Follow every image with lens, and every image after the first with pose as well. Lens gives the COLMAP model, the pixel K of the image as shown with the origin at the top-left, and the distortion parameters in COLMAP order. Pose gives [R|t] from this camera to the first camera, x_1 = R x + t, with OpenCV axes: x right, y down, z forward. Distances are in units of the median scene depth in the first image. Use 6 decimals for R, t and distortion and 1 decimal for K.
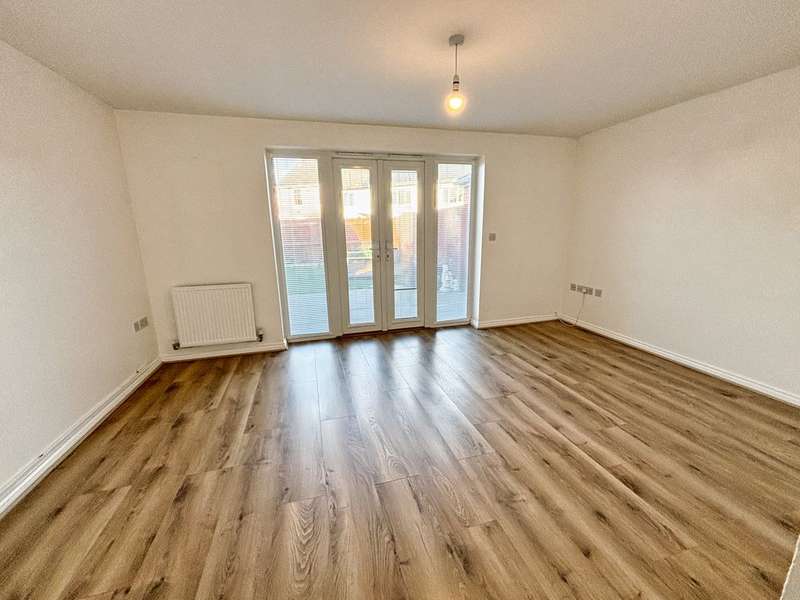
lens RADIAL K [[328.4, 0, 398.5], [0, 328.4, 299.7], [0, 0, 1]] dist [0.000835, 0.000484]
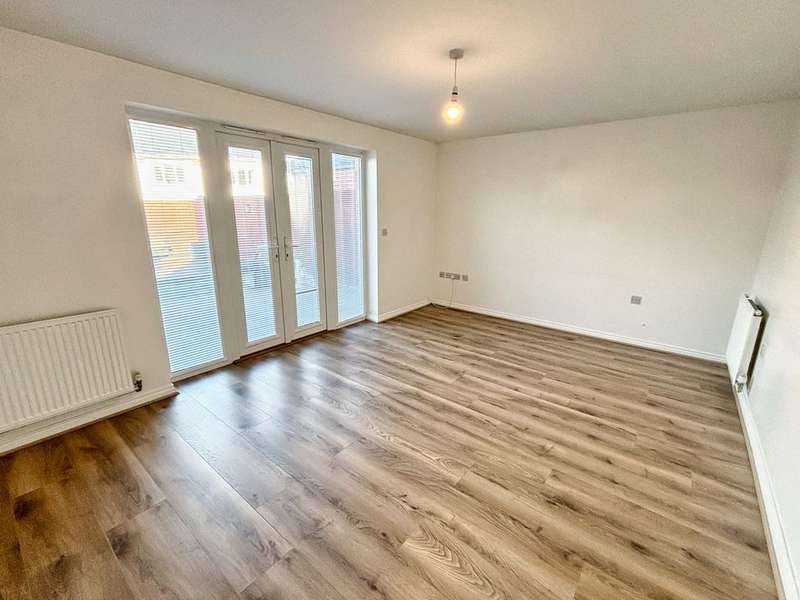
lens RADIAL K [[349.5, 0, 400.4], [0, 349.5, 298.4], [0, 0, 1]] dist [0.003376, -0.000191]
pose [[0.816036, -0.117505, 0.565931, -0.371159], [0.106221, 0.992929, 0.052999, -0.044787], [-0.568157, 0.016865, 0.822748, 0.097152]]
